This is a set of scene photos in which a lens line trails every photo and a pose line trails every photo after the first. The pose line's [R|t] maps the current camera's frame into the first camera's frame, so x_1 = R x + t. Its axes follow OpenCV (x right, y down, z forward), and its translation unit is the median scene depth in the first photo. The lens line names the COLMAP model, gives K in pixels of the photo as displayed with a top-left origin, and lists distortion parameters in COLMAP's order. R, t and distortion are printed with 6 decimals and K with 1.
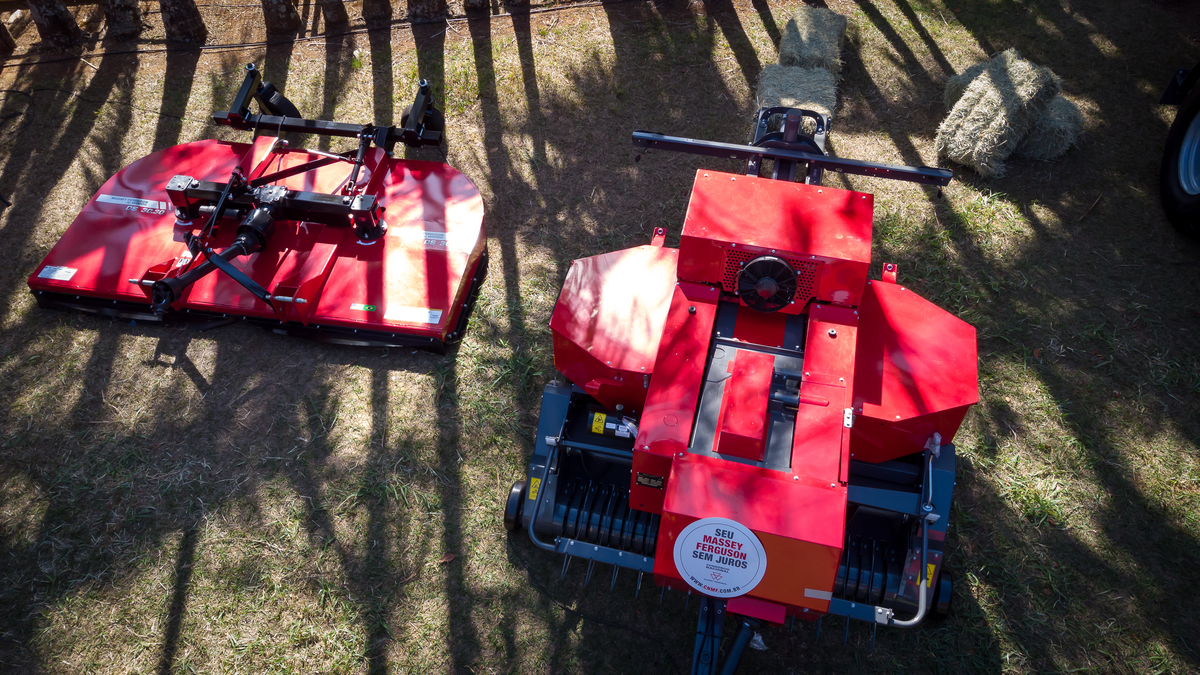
lens RADIAL K [[897.1, 0, 596.2], [0, 897.1, 338.0], [0, 0, 1]] dist [0.012687, 0.076033]
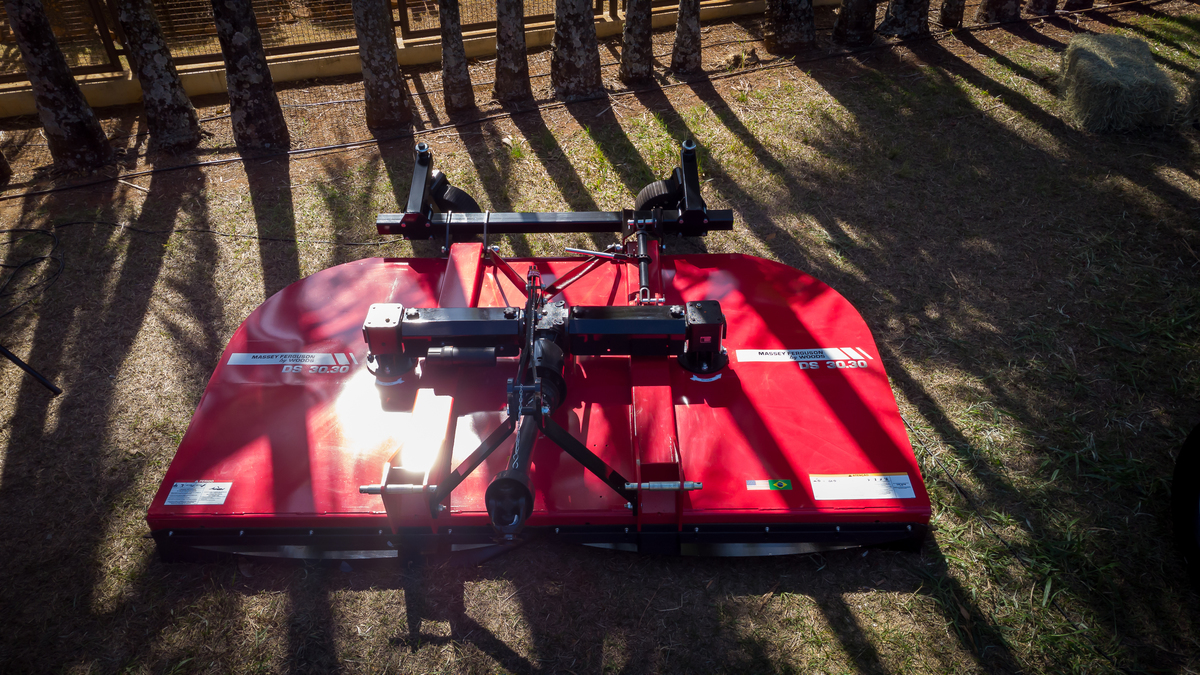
lens RADIAL K [[911.3, 0, 600.0], [0, 911.3, 337.5], [0, 0, 1]] dist [-0.069289, 0.255266]
pose [[0.986674, -0.104221, 0.124952, -0.318691], [0.124168, 0.978570, -0.164268, -0.033196], [-0.105154, 0.177594, 0.978470, 0.323054]]
